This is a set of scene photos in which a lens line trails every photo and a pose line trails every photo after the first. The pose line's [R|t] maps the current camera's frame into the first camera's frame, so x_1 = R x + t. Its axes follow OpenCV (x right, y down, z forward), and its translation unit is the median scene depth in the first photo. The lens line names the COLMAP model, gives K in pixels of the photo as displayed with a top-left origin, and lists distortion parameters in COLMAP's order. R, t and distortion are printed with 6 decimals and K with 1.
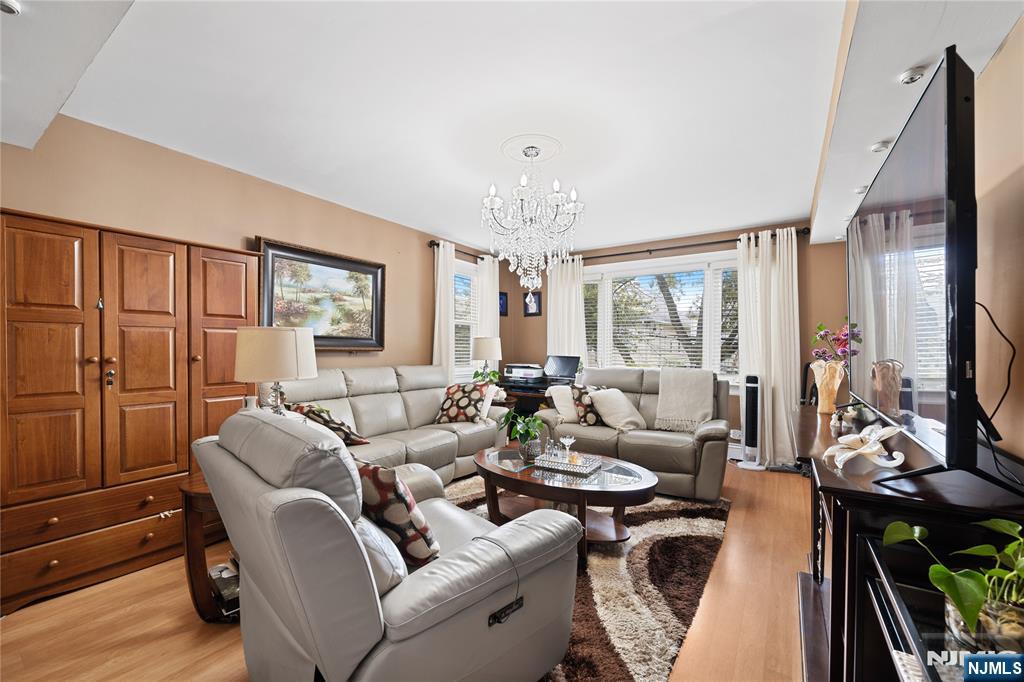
lens RADIAL K [[410.1, 0, 514.2], [0, 410.1, 348.4], [0, 0, 1]] dist [-0.003795, -0.000249]
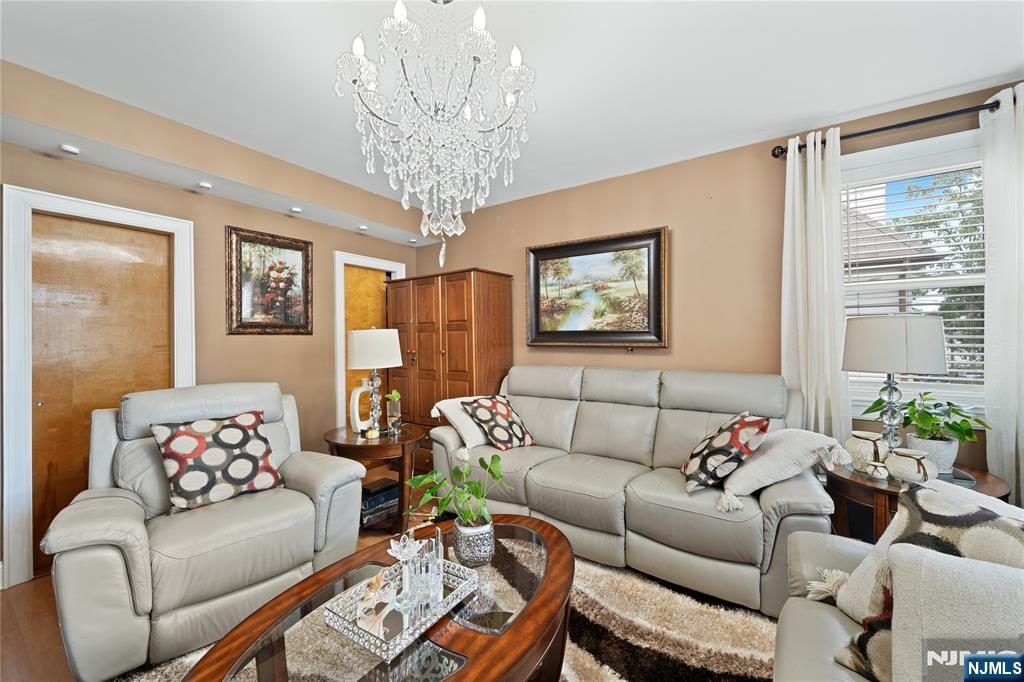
lens RADIAL K [[410.1, 0, 512.9], [0, 410.1, 336.2], [0, 0, 1]] dist [-0.003795, -0.000249]
pose [[-0.039525, -0.012611, -0.999139, 0.367111], [-0.000655, 0.999920, -0.012595, -0.005312], [0.999218, 0.000156, -0.039530, 0.690595]]
